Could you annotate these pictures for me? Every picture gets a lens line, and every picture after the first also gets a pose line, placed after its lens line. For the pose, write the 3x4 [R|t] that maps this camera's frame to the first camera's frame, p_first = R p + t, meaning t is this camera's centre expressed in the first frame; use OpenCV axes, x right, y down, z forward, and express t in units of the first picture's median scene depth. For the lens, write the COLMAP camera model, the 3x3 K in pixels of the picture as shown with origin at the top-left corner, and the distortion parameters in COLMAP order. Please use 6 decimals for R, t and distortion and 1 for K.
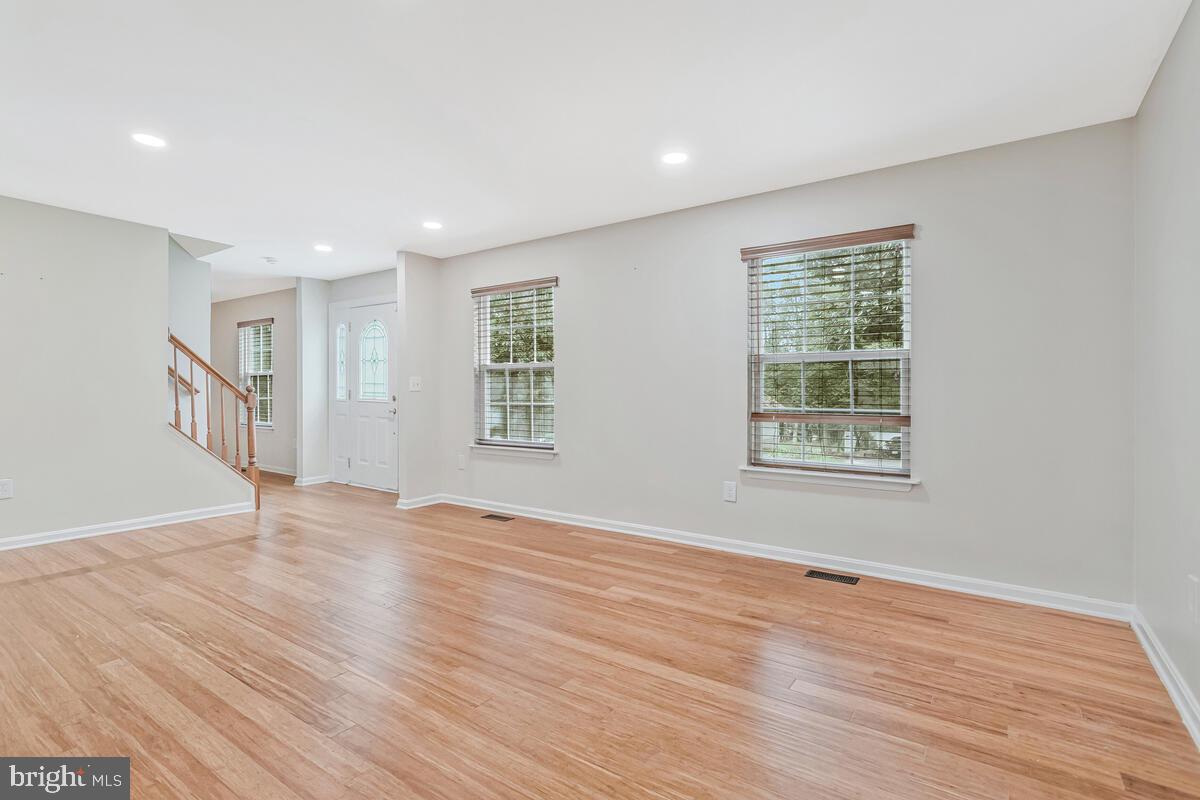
lens RADIAL K [[568.2, 0, 601.8], [0, 568.2, 385.3], [0, 0, 1]] dist [0.002503, 0.000268]
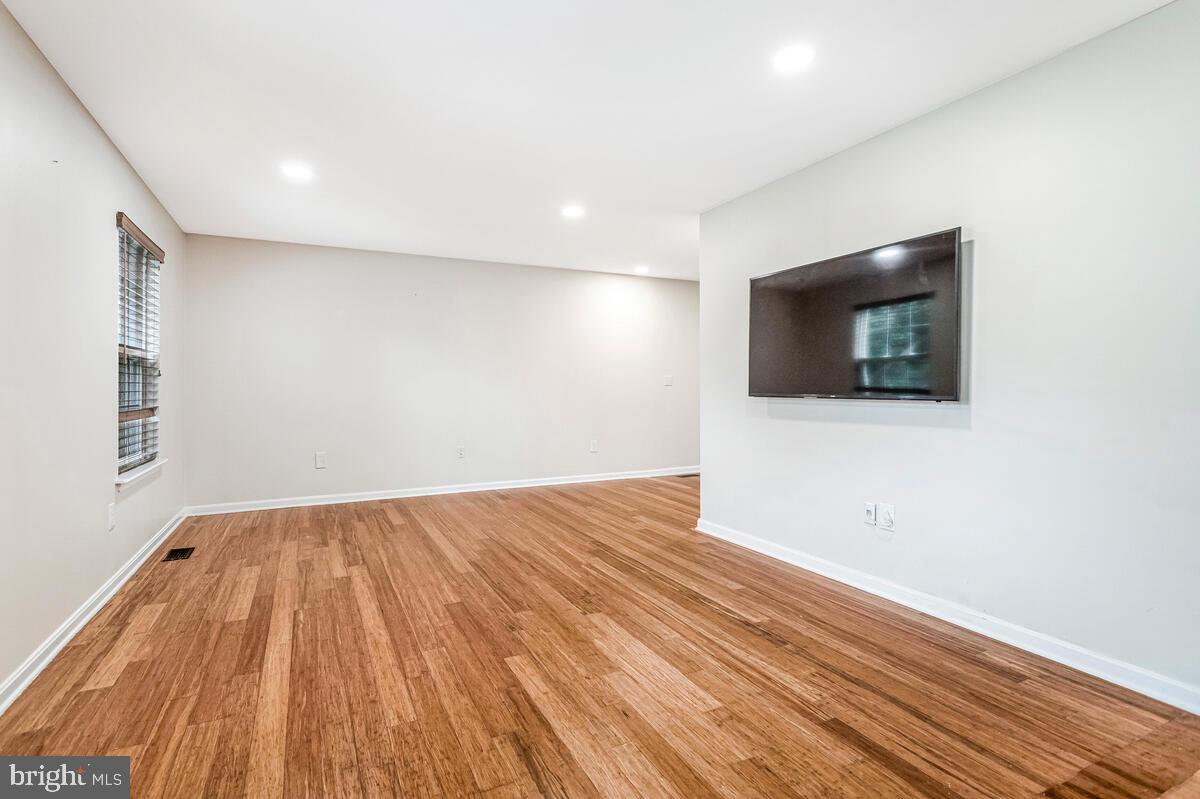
lens RADIAL K [[582.6, 0, 593.4], [0, 582.6, 386.3], [0, 0, 1]] dist [0.002542, 0.001751]
pose [[-0.875795, 0.000382, 0.482682, -0.727521], [-0.002463, 0.999983, -0.005260, 0.017609], [-0.482676, -0.005796, -0.875780, 1.398010]]
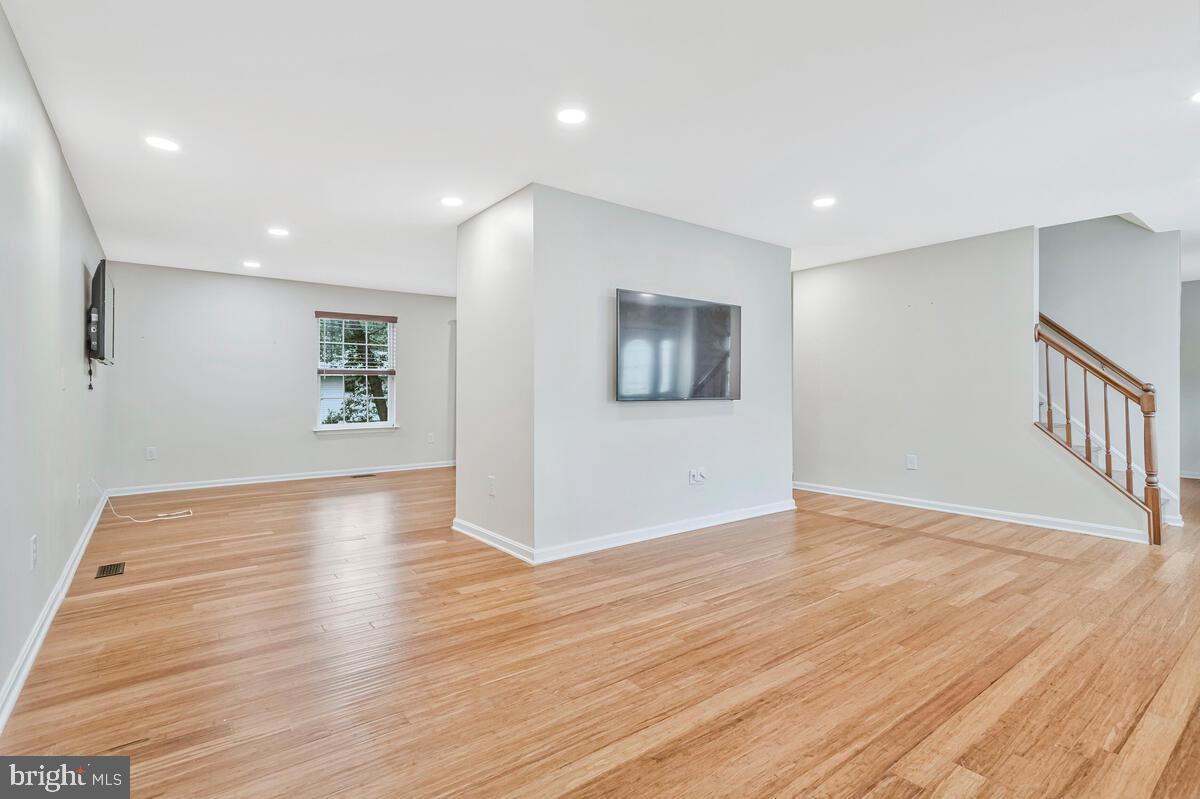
lens RADIAL K [[574.7, 0, 589.6], [0, 574.7, 393.8], [0, 0, 1]] dist [0.001528, 0.001651]
pose [[-0.305669, -0.000366, -0.952138, 0.502958], [0.007524, 0.999968, -0.002800, 0.014572], [0.952108, -0.008019, -0.305657, 0.687912]]
